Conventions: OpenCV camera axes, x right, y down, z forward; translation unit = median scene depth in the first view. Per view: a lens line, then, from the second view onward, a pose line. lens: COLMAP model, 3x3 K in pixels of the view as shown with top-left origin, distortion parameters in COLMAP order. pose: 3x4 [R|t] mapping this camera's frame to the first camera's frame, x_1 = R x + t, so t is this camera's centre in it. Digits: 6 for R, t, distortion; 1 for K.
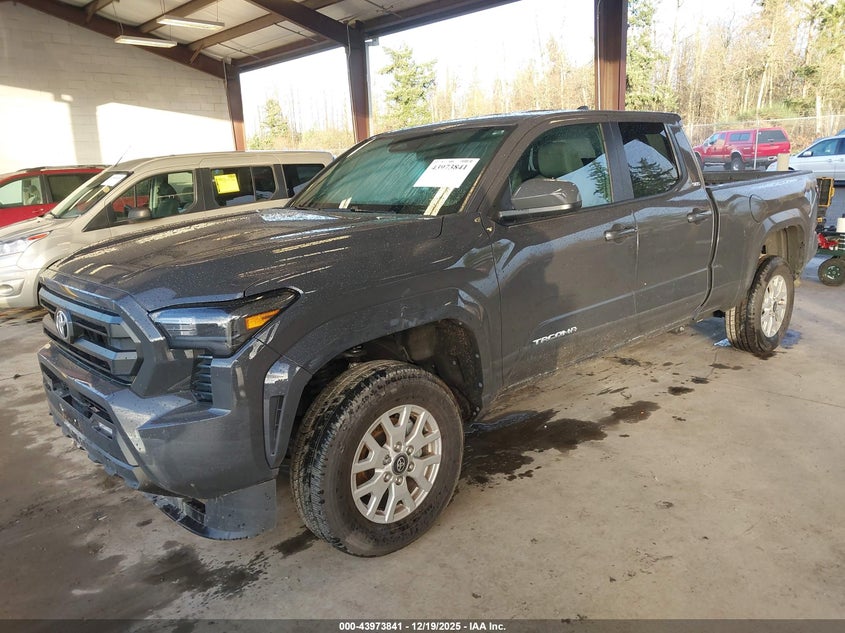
lens RADIAL K [[659.4, 0, 422.5], [0, 659.4, 316.5], [0, 0, 1]] dist [-0.002586, -0.000815]
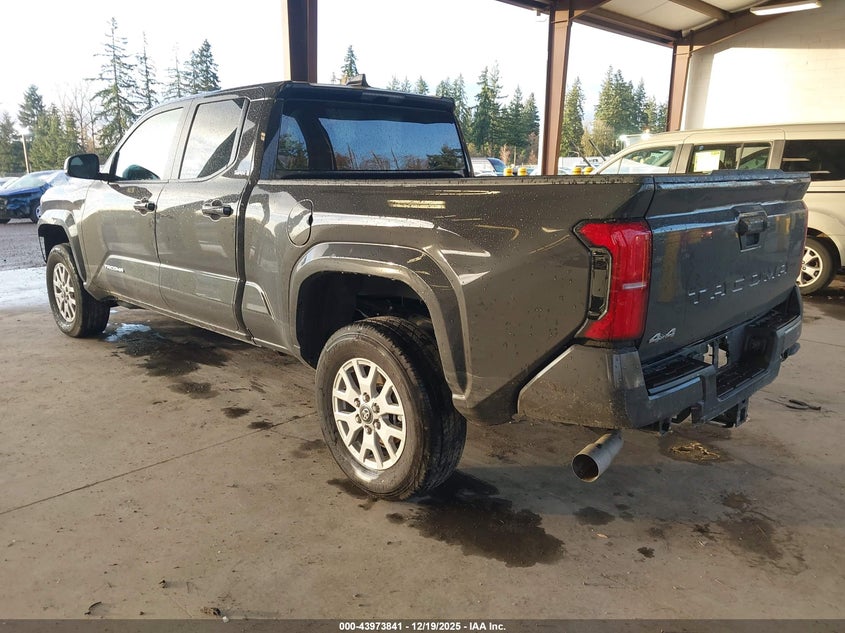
lens RADIAL K [[667.1, 0, 422.5], [0, 667.1, 316.5], [0, 0, 1]] dist [-0.204482, 0.000556]
pose [[0.032497, 0.229648, -0.972731, 1.122459], [-0.197141, 0.955597, 0.219017, -0.208975], [0.979836, 0.184648, 0.076327, 1.133702]]
